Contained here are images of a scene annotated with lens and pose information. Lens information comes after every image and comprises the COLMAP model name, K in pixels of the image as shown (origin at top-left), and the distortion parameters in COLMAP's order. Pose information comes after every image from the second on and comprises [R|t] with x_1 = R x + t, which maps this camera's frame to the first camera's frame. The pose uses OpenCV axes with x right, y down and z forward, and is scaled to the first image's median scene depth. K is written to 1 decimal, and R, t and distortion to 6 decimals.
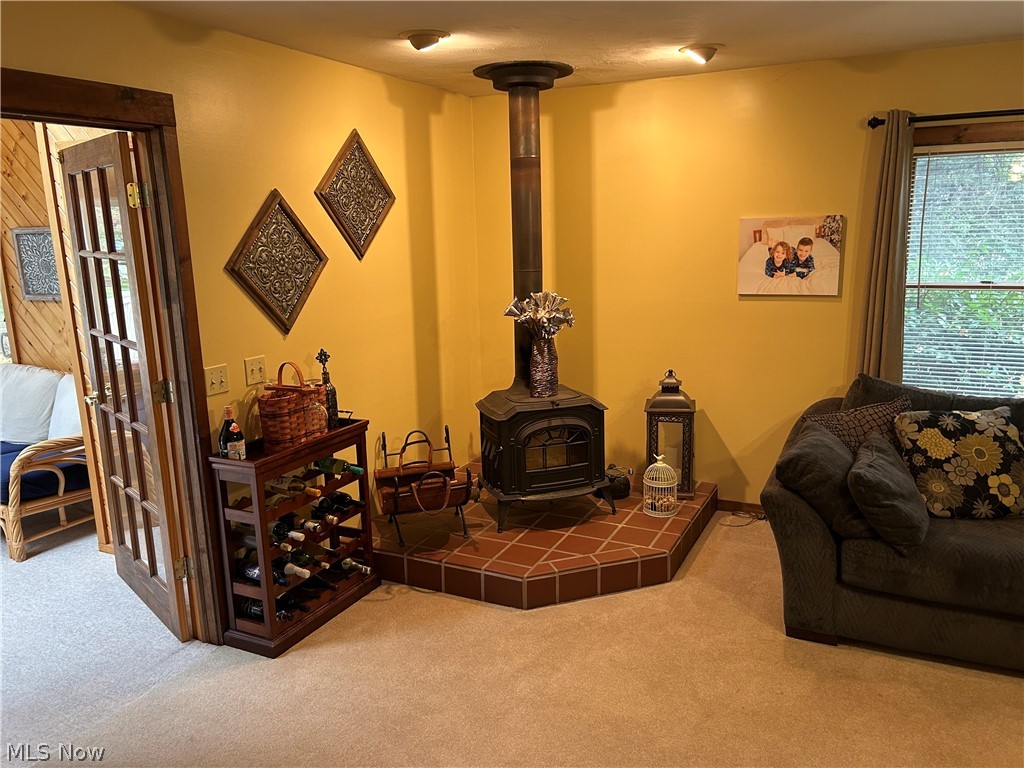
lens RADIAL K [[766.3, 0, 515.7], [0, 766.3, 391.6], [0, 0, 1]] dist [0.011074, 0.004660]
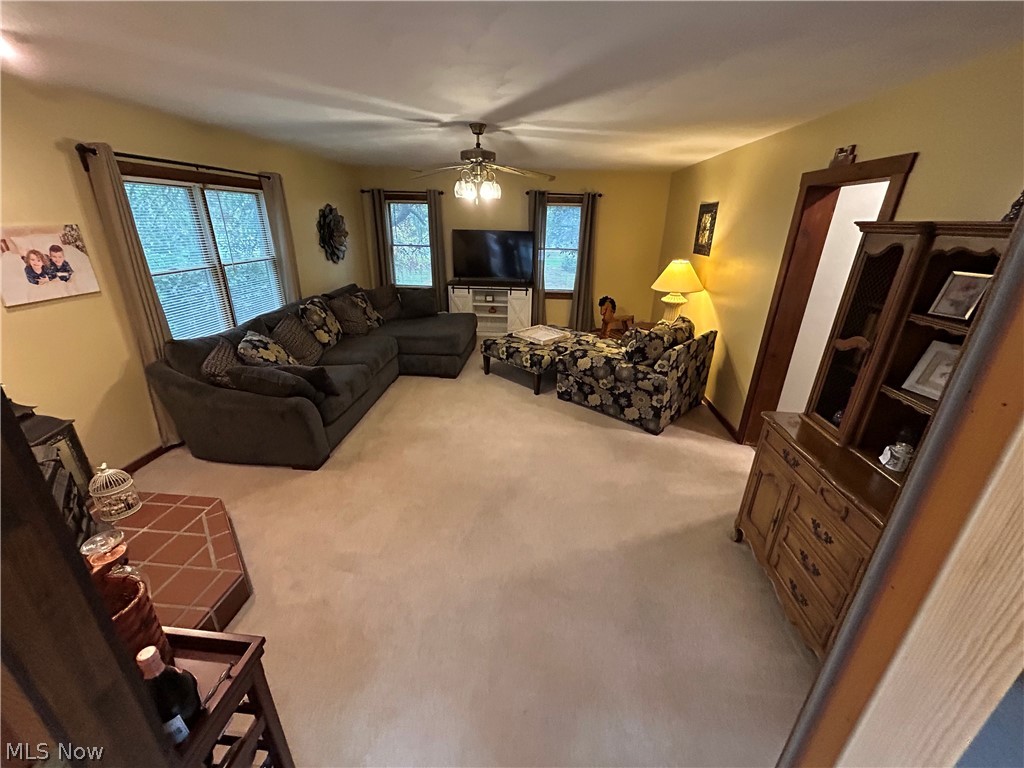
lens RADIAL K [[412.3, 0, 514.8], [0, 412.3, 387.0], [0, 0, 1]] dist [0.002197, -0.000234]
pose [[-0.365466, -0.338729, 0.867005, -0.483115], [0.189519, 0.884849, 0.425588, -0.148017], [-0.911327, 0.319852, -0.259187, 0.613470]]
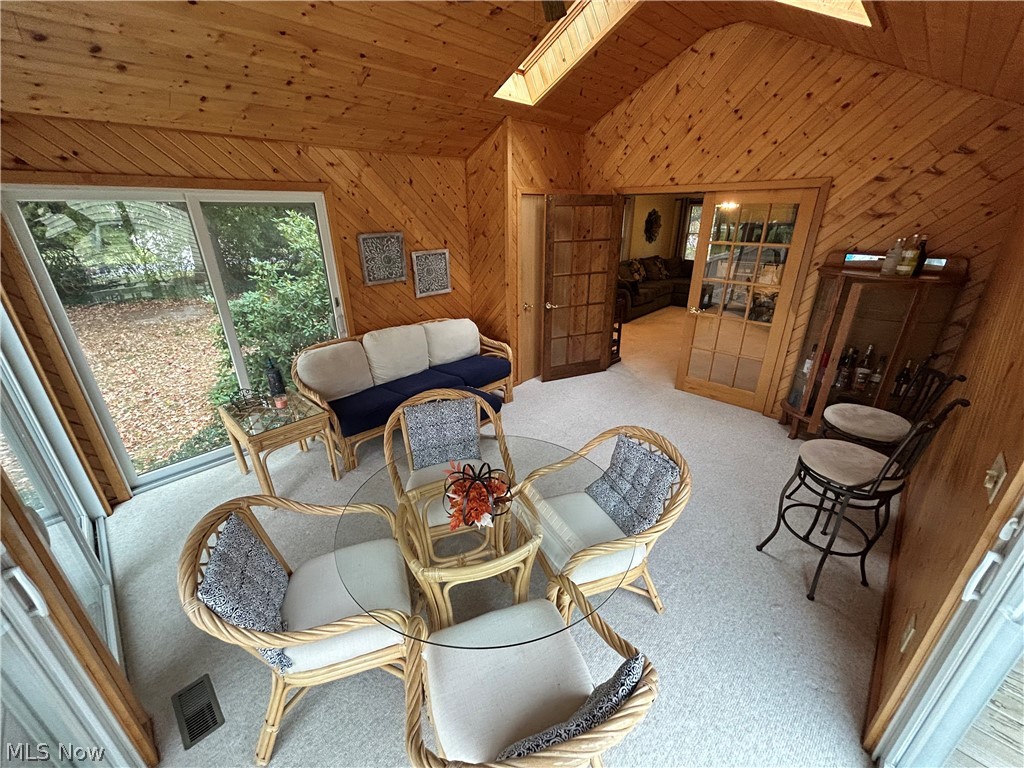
lens RADIAL K [[412.3, 0, 513.1], [0, 412.3, 385.2], [0, 0, 1]] dist [0.002197, -0.000234]
pose [[0.309605, -0.351465, 0.883526, -1.684486], [0.203354, 0.932157, 0.299551, -0.151598], [-0.928866, 0.086926, 0.360072, 0.620057]]
